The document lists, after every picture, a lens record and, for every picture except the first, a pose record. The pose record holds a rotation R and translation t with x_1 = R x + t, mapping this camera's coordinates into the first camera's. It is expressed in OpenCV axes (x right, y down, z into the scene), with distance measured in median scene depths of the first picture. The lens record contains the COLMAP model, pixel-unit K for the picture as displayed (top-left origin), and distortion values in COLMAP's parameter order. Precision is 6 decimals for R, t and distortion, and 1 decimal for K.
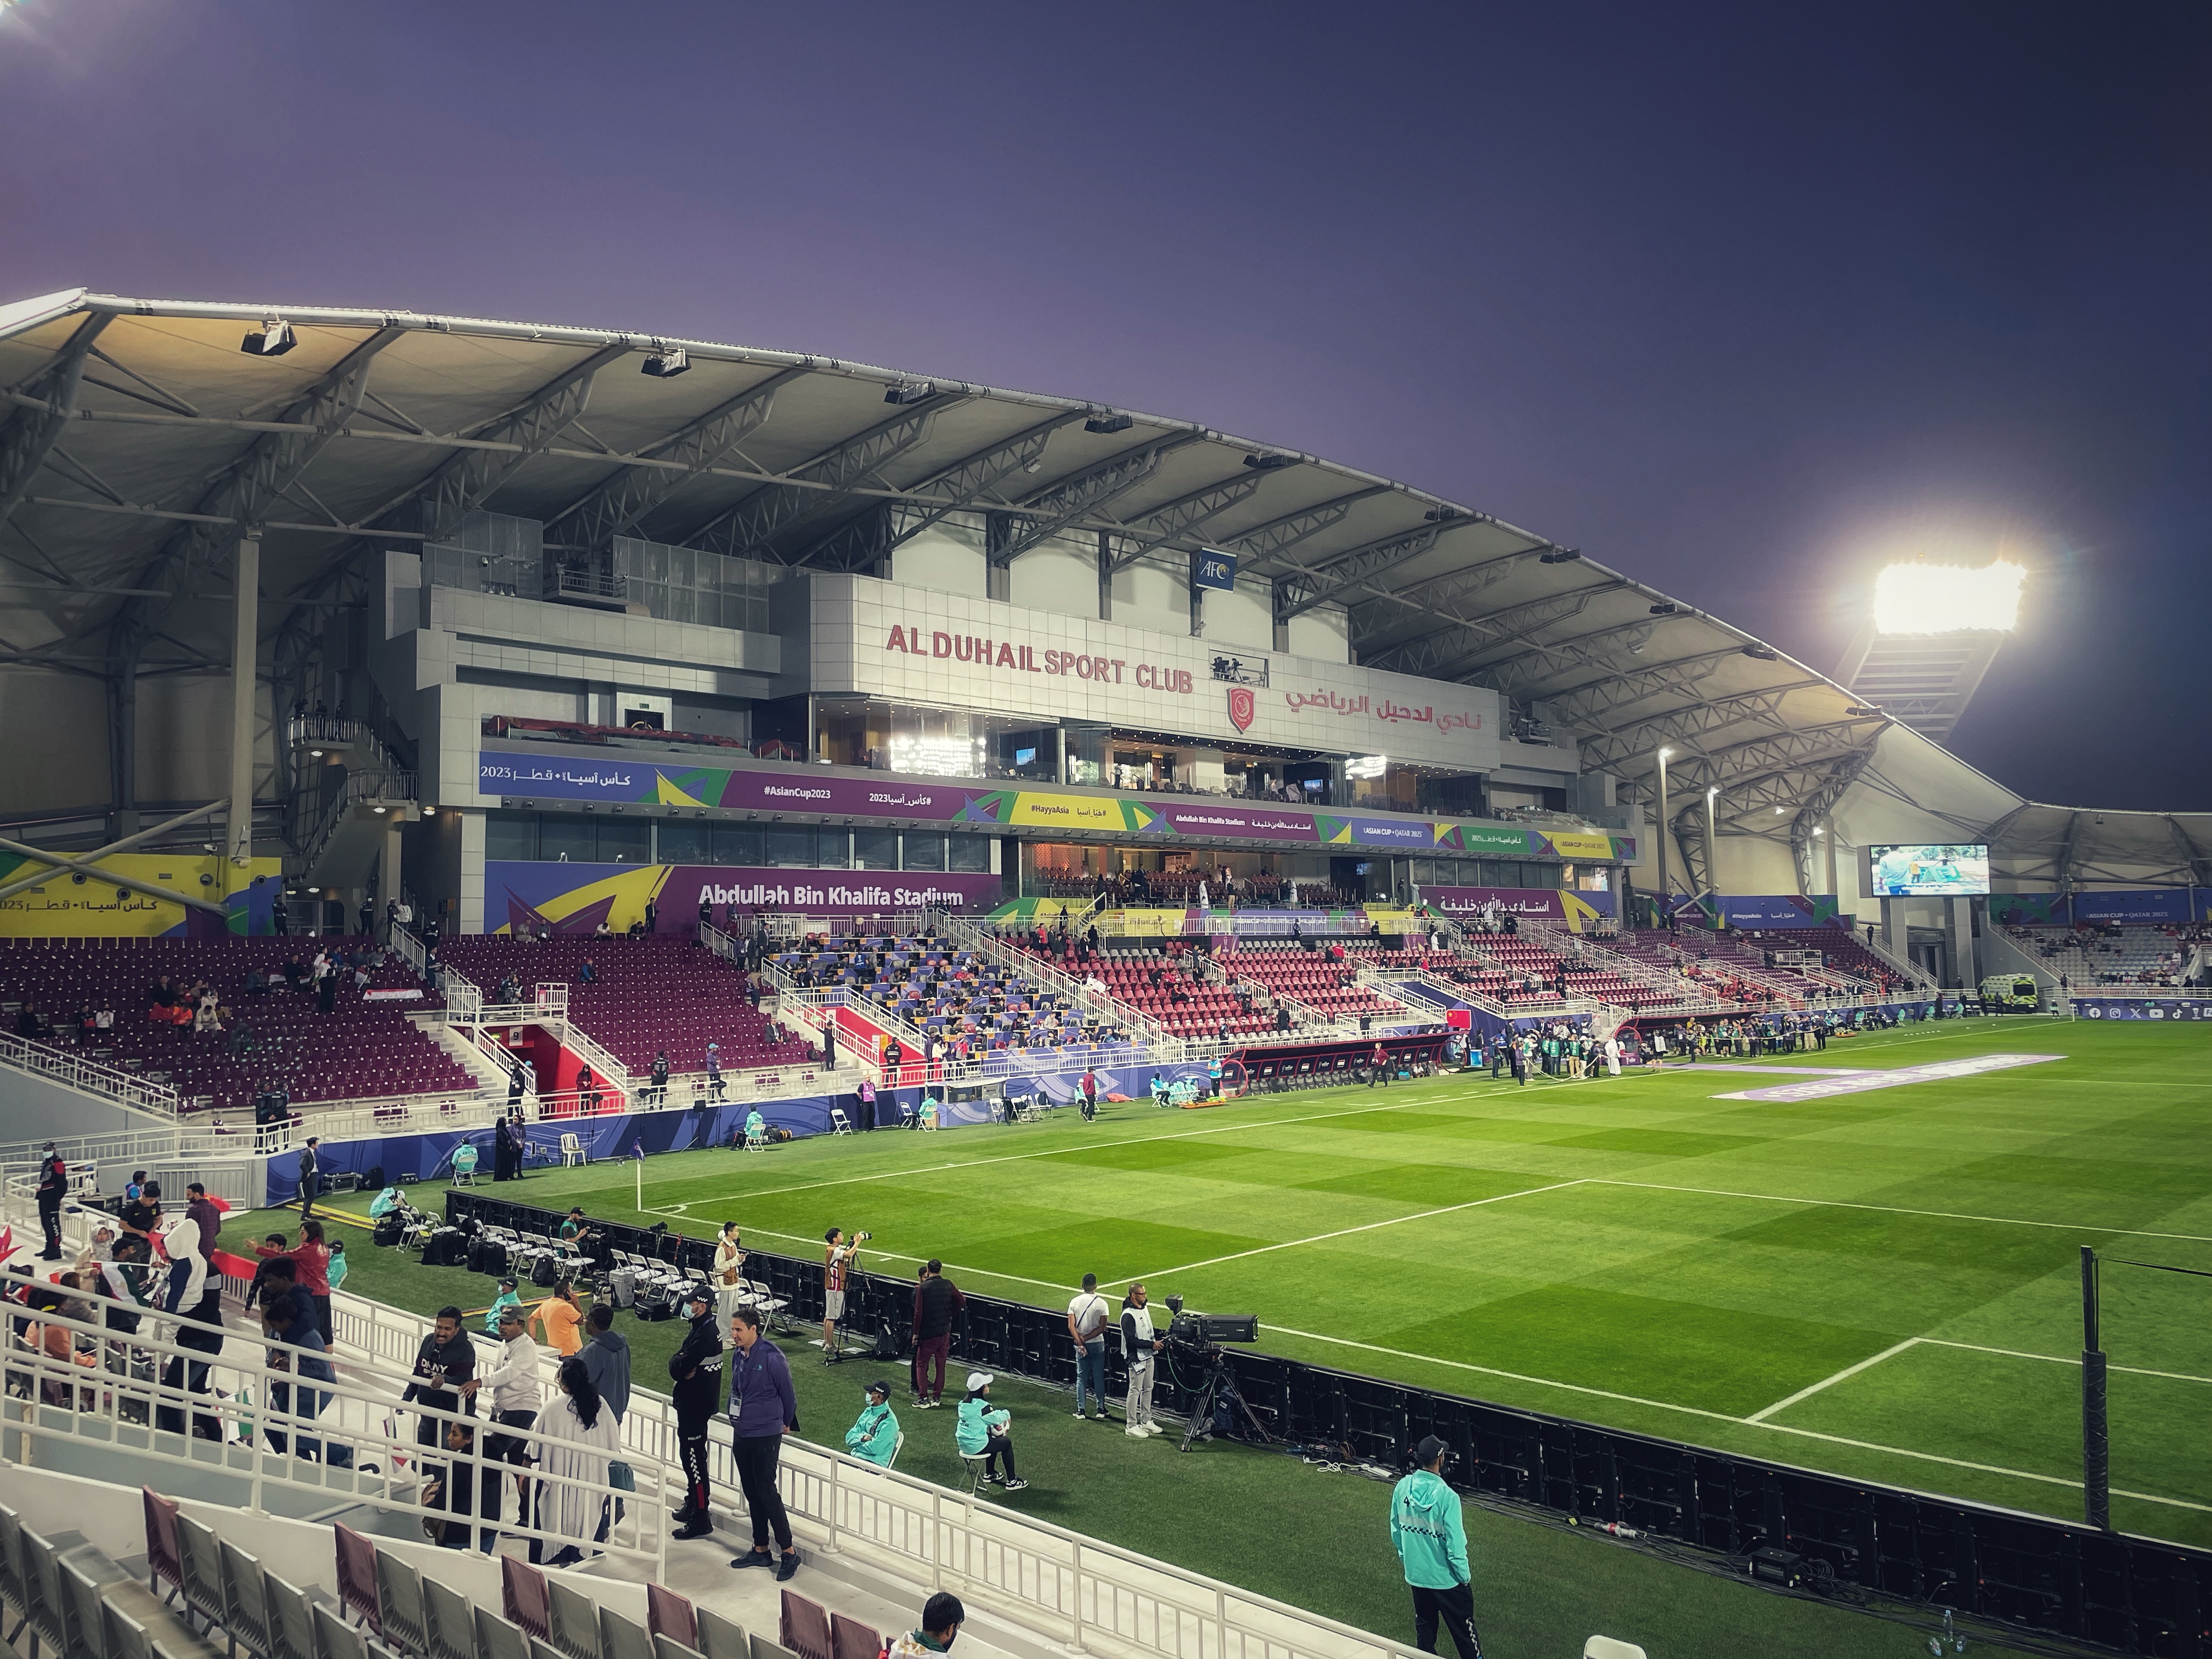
lens RADIAL K [[1693.9, 0, 1108.6], [0, 1693.9, 826.7], [0, 0, 1]] dist [0.013443, 0.000984]
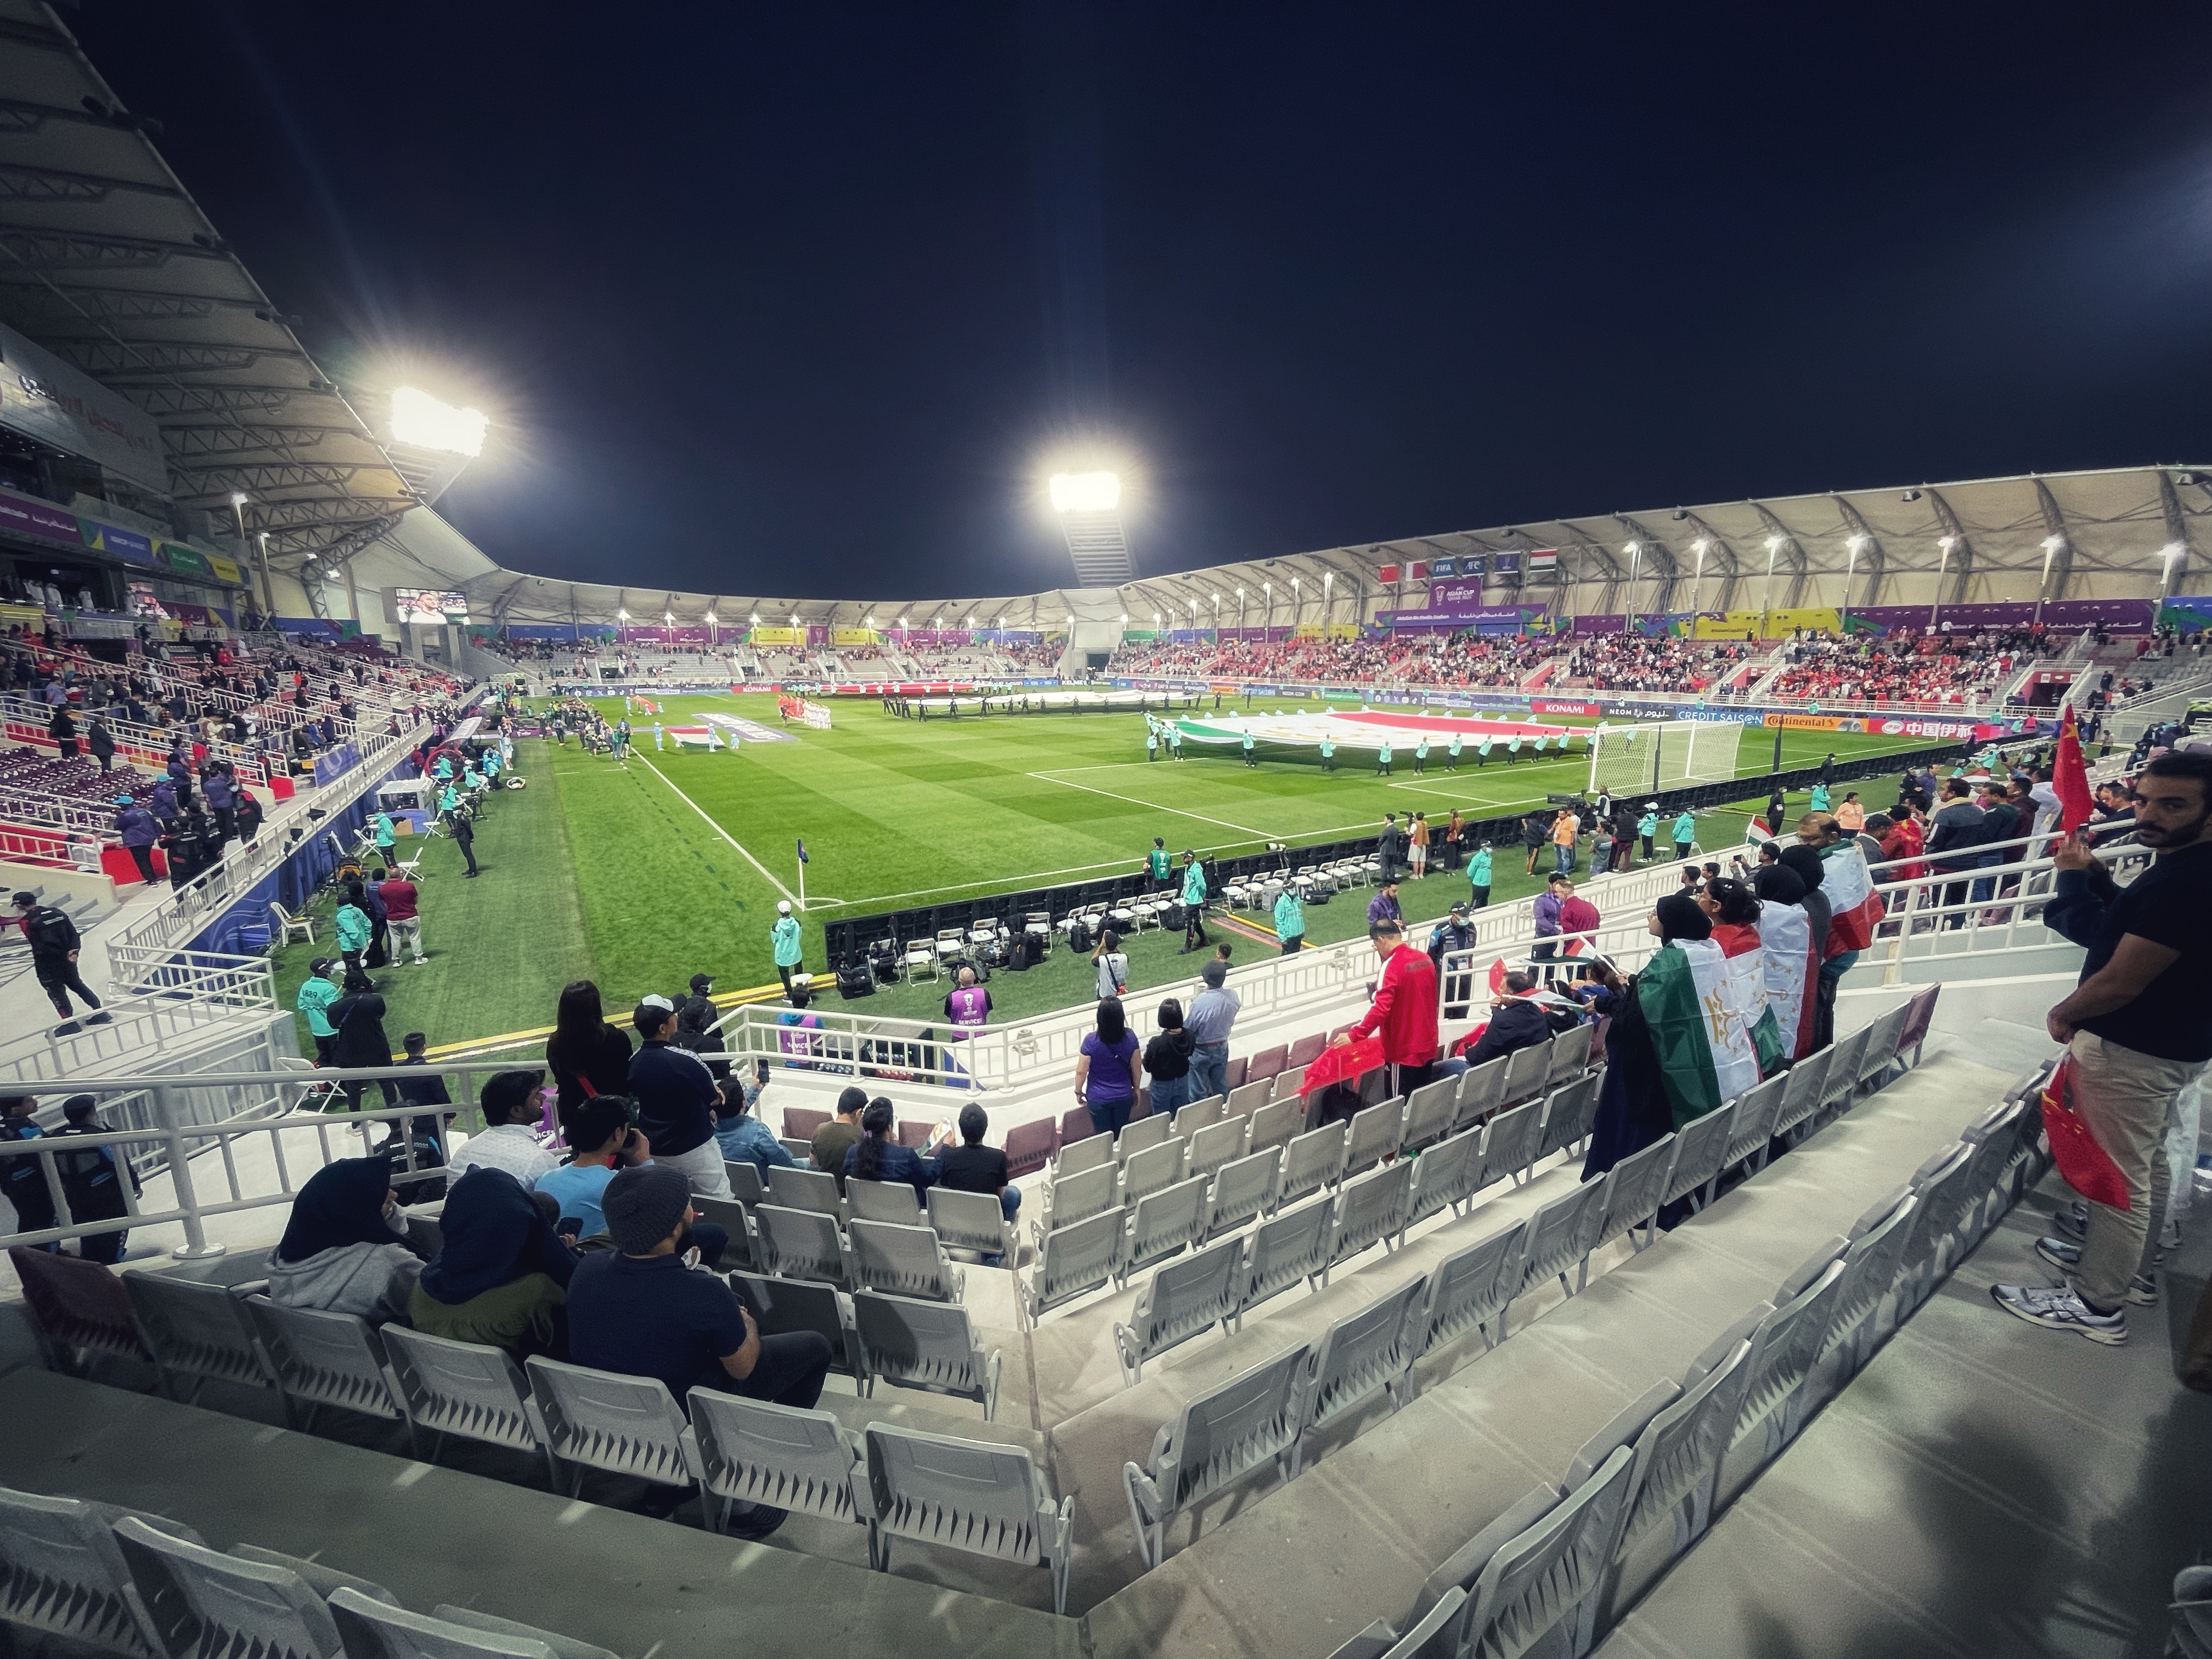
lens RADIAL K [[898.0, 0, 1113.4], [0, 898.0, 837.1], [0, 0, 1]] dist [0.001868, 0.000201]
pose [[0.237577, -0.185577, 0.953477, -0.222921], [-0.068776, 0.975904, 0.207079, 0.020390], [-0.968931, -0.114774, 0.219089, 0.218626]]
